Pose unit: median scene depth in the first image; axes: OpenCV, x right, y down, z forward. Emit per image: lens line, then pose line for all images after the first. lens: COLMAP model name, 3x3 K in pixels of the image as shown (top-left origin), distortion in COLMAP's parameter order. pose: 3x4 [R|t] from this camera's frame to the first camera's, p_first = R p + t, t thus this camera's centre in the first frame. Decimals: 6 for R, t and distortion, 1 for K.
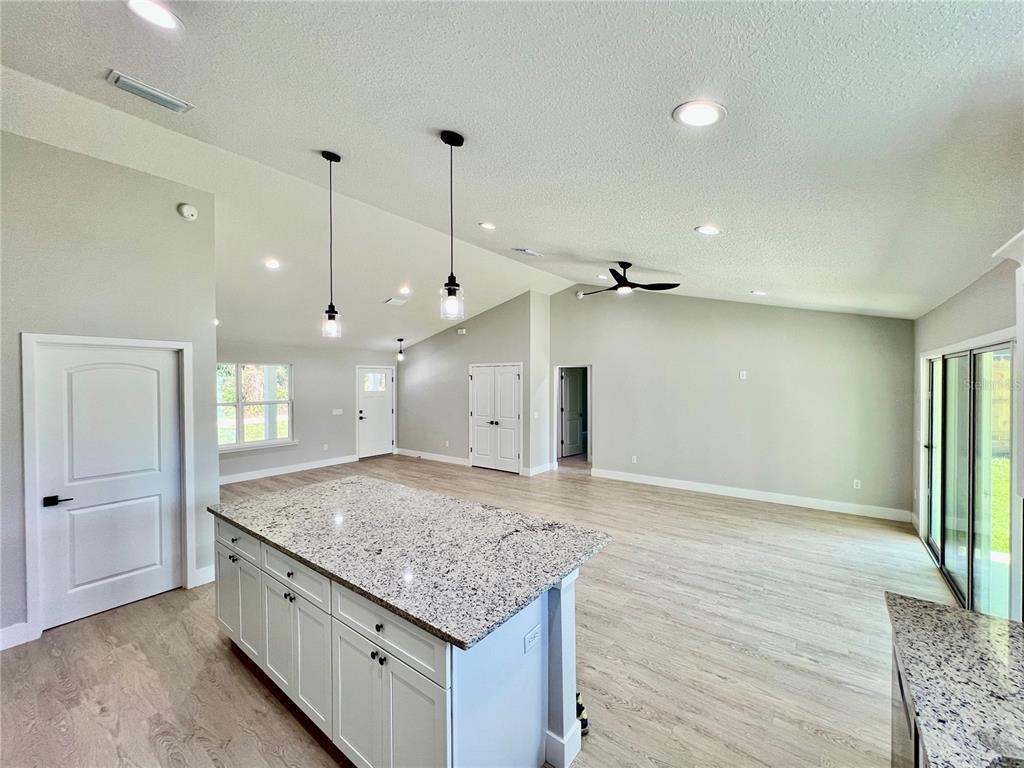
lens RADIAL K [[414.8, 0, 511.8], [0, 414.8, 385.0], [0, 0, 1]] dist [0.002983, 0.000203]
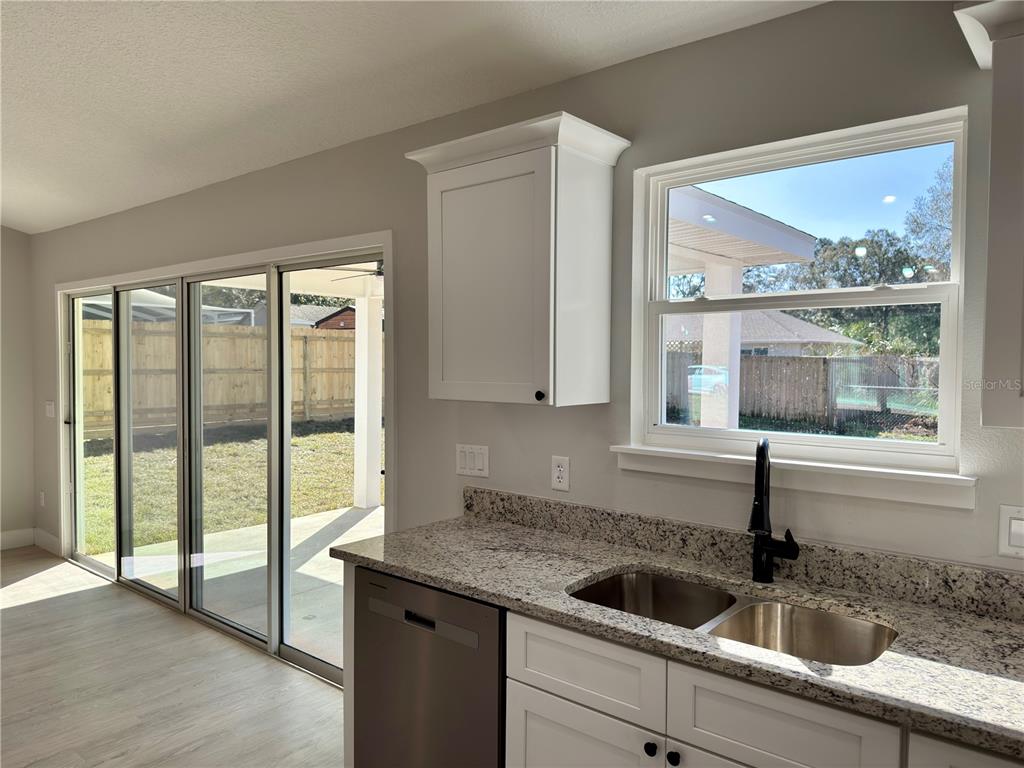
lens RADIAL K [[723.8, 0, 511.9], [0, 723.8, 383.6], [0, 0, 1]] dist [0.005309, 0.000386]
pose [[0.040148, -0.027112, 0.998826, -0.338453], [0.004391, 0.999627, 0.026958, 0.115613], [-0.999184, 0.003304, 0.040252, 0.459004]]
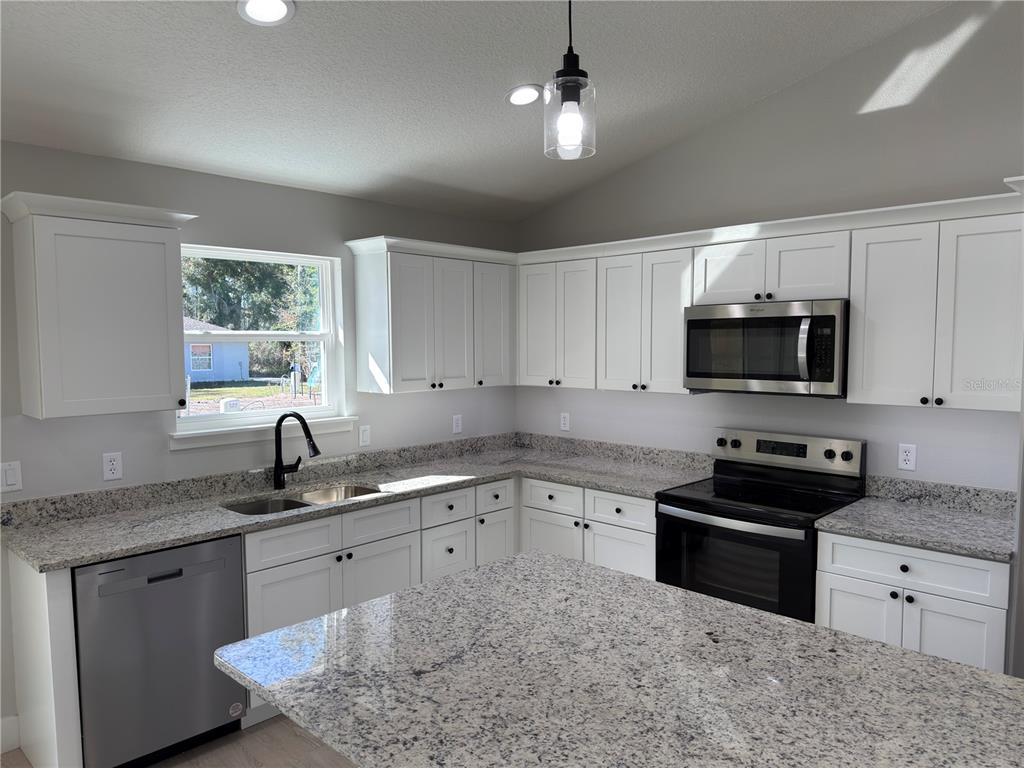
lens RADIAL K [[723.8, 0, 512.4], [0, 723.8, 386.3], [0, 0, 1]] dist [0.005309, 0.000386]
pose [[-0.993396, 0.003056, 0.114695, -0.167677], [0.011853, 0.997030, 0.076095, 0.025837], [-0.114122, 0.076952, -0.990482, 1.762966]]
